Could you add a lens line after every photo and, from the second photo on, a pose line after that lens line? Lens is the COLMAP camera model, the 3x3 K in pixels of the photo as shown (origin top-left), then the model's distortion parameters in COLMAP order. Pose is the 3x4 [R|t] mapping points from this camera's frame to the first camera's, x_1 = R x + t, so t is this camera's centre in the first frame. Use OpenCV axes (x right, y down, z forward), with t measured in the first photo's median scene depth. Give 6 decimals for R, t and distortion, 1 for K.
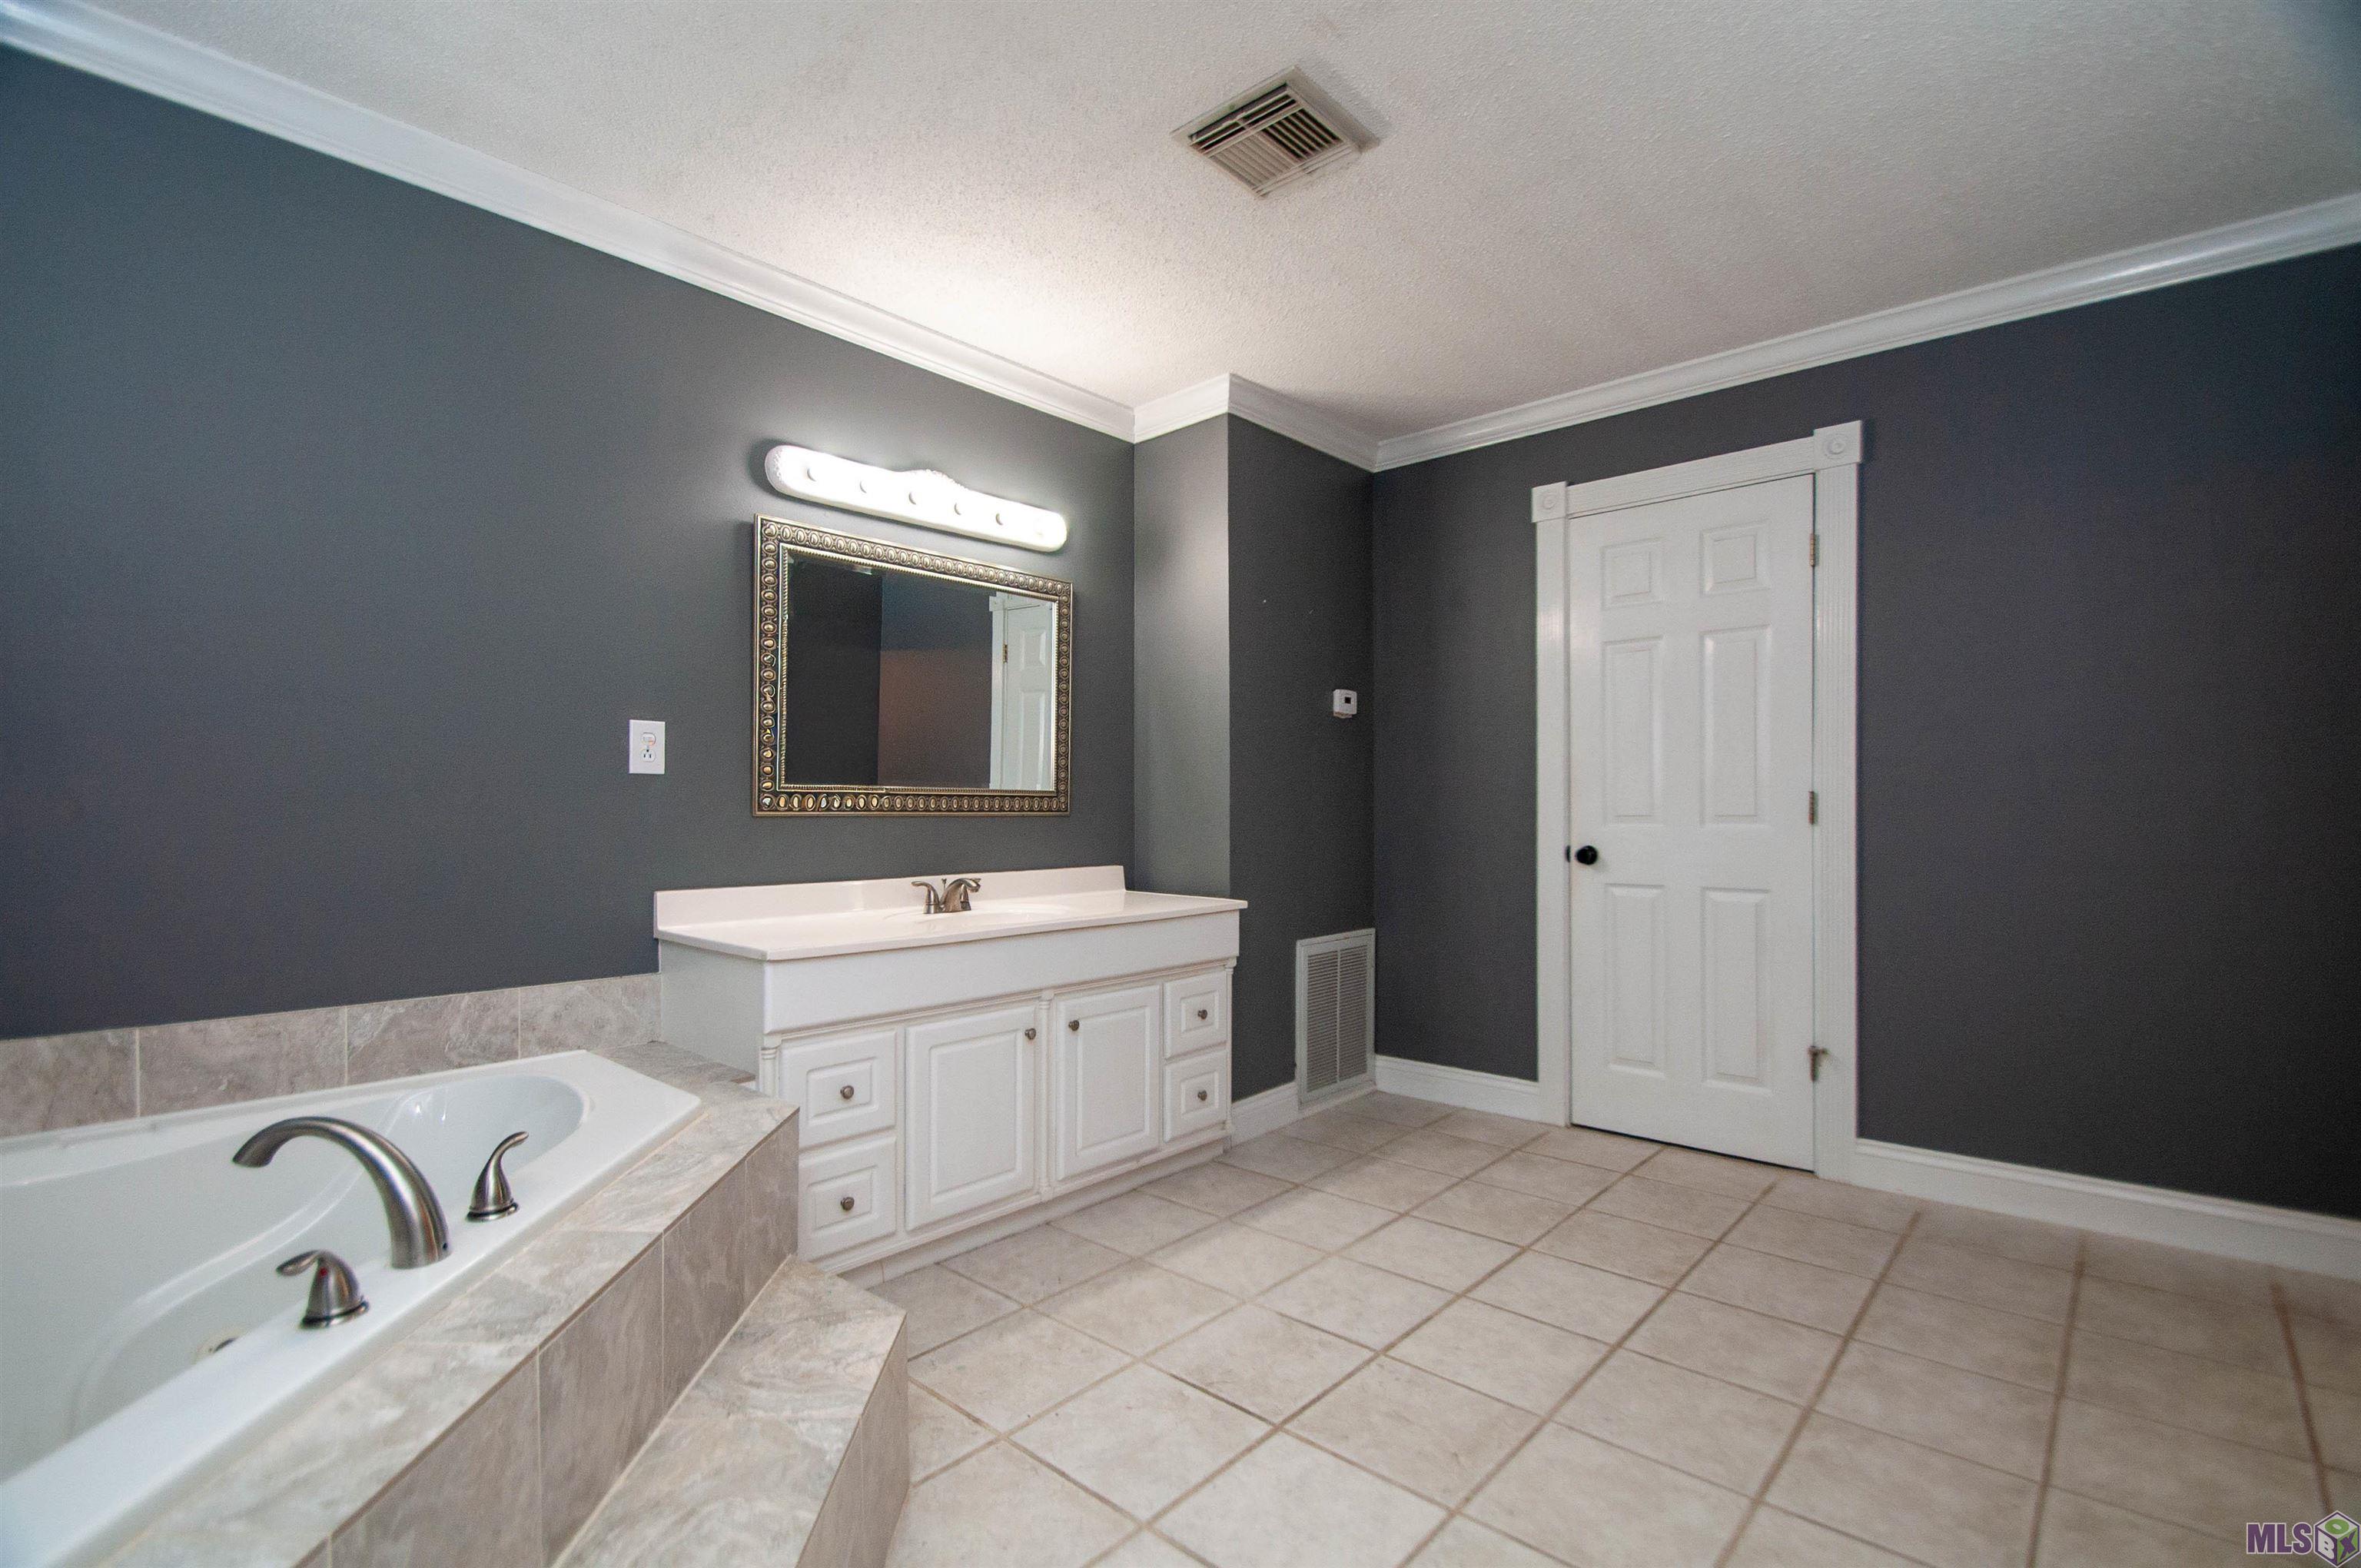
lens RADIAL K [[1101.8, 0, 1189.9], [0, 1101.8, 811.7], [0, 0, 1]] dist [0.001701, 0.000051]
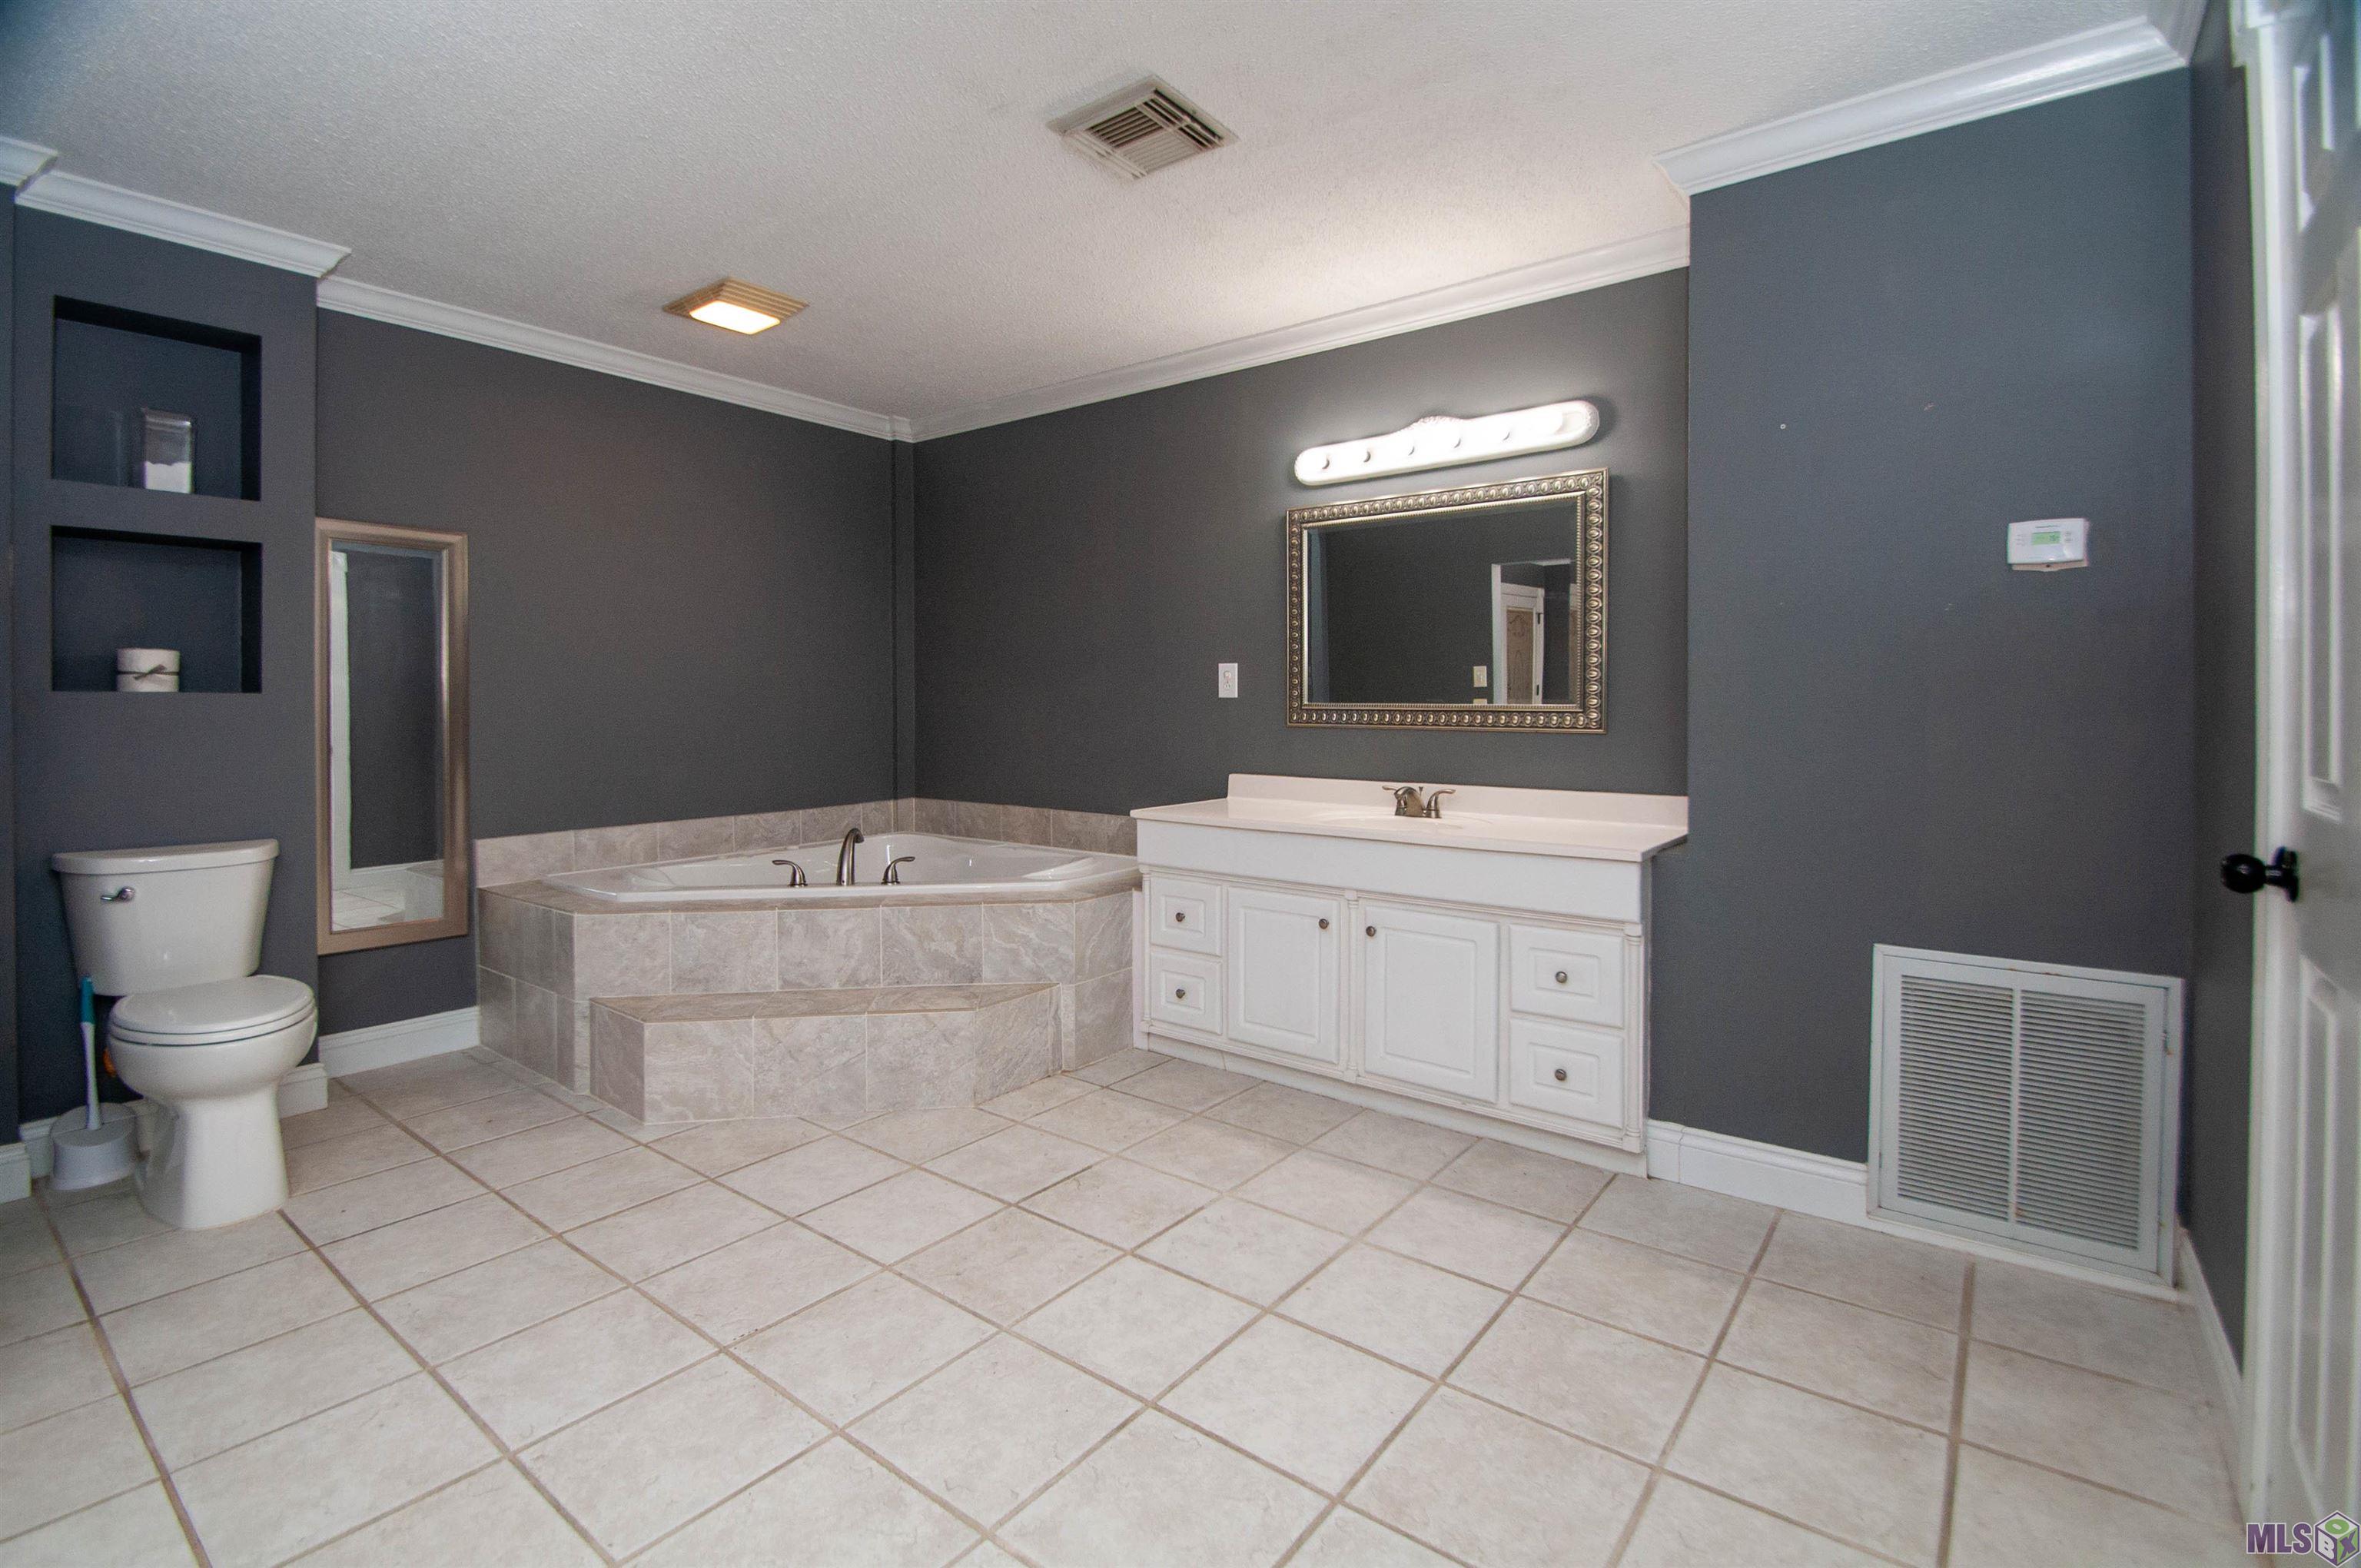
lens RADIAL K [[1075.9, 0, 1188.2], [0, 1075.9, 718.0], [0, 0, 1]] dist [-0.004872, -0.001145]
pose [[0.053955, 0.013646, -0.998450, 0.898100], [-0.008159, 0.999879, 0.013224, -0.022122], [0.998510, 0.007433, 0.054060, 0.756086]]
